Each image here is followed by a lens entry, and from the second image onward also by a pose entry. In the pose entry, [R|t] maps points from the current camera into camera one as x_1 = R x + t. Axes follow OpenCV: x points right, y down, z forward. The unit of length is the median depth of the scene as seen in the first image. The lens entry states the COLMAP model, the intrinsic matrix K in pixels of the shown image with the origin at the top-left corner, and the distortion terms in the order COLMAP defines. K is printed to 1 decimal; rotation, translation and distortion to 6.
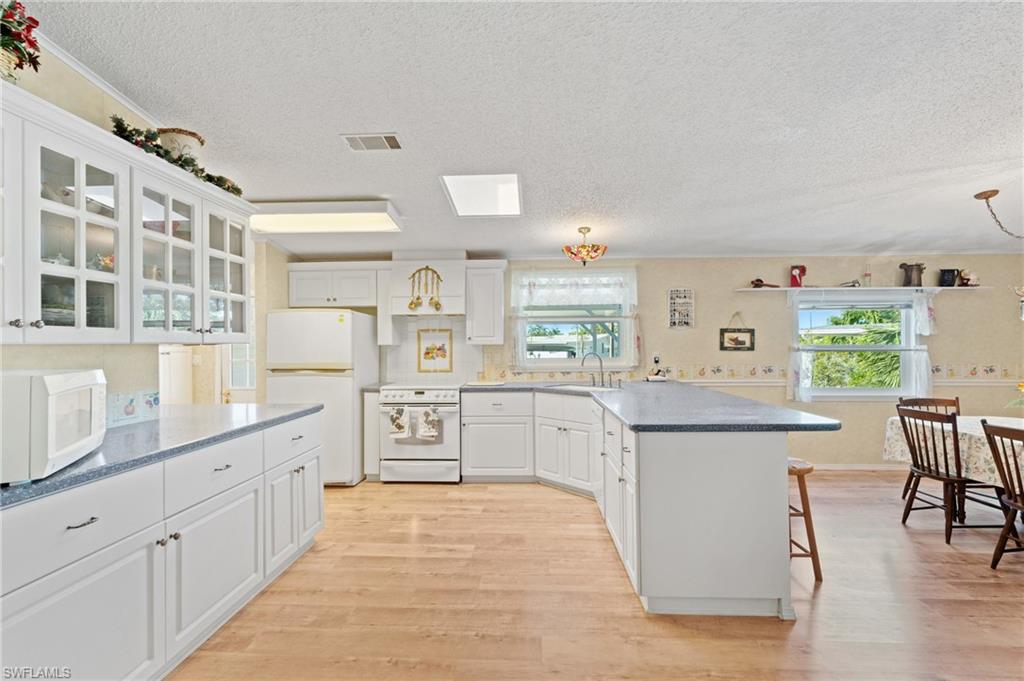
lens RADIAL K [[464.9, 0, 512.0], [0, 464.9, 339.7], [0, 0, 1]] dist [-0.003533, 0.002431]
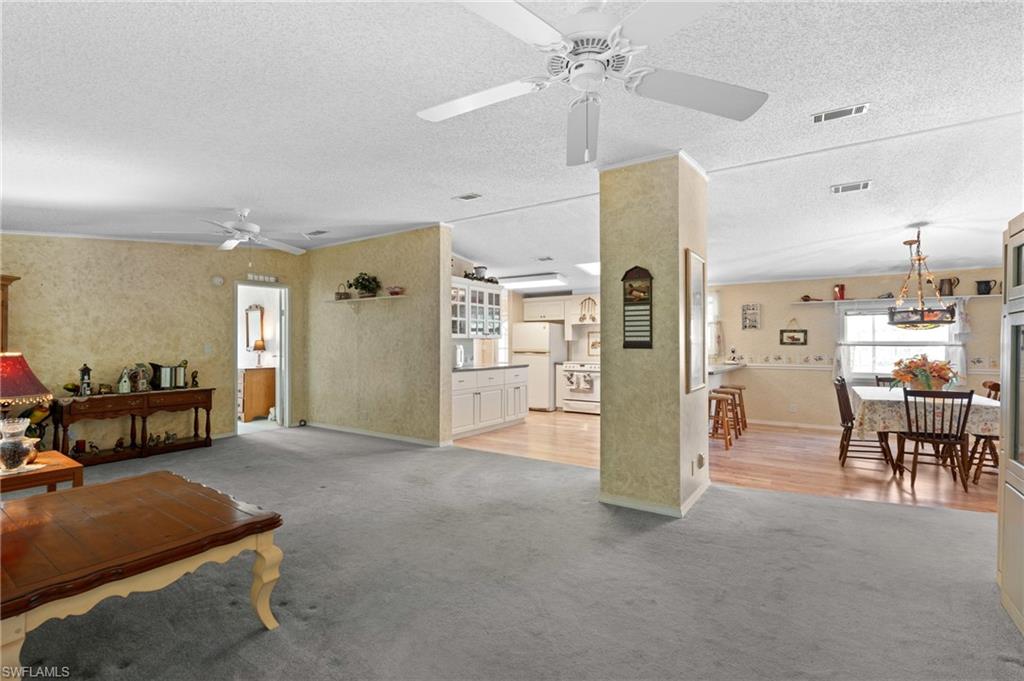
lens RADIAL K [[464.9, 0, 511.8], [0, 464.9, 339.1], [0, 0, 1]] dist [-0.003533, 0.002431]
pose [[0.859658, 0.000485, -0.510869, 0.508452], [-0.000212, 1.000000, 0.000592, 0.005073], [0.510870, -0.000400, 0.859658, -0.754525]]
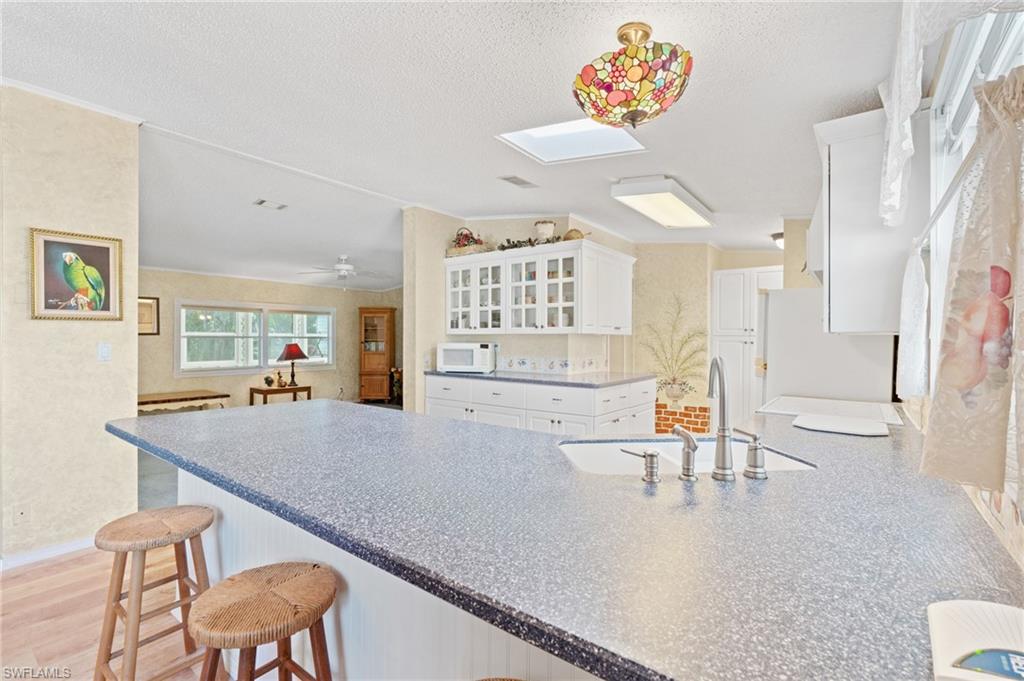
lens RADIAL K [[464.9, 0, 503.6], [0, 464.9, 341.3], [0, 0, 1]] dist [-0.003533, 0.002431]
pose [[-0.572974, 0.010264, -0.819509, 0.492883], [0.008341, 0.999943, 0.006692, 0.012861], [0.819531, -0.003002, -0.573027, 1.037163]]
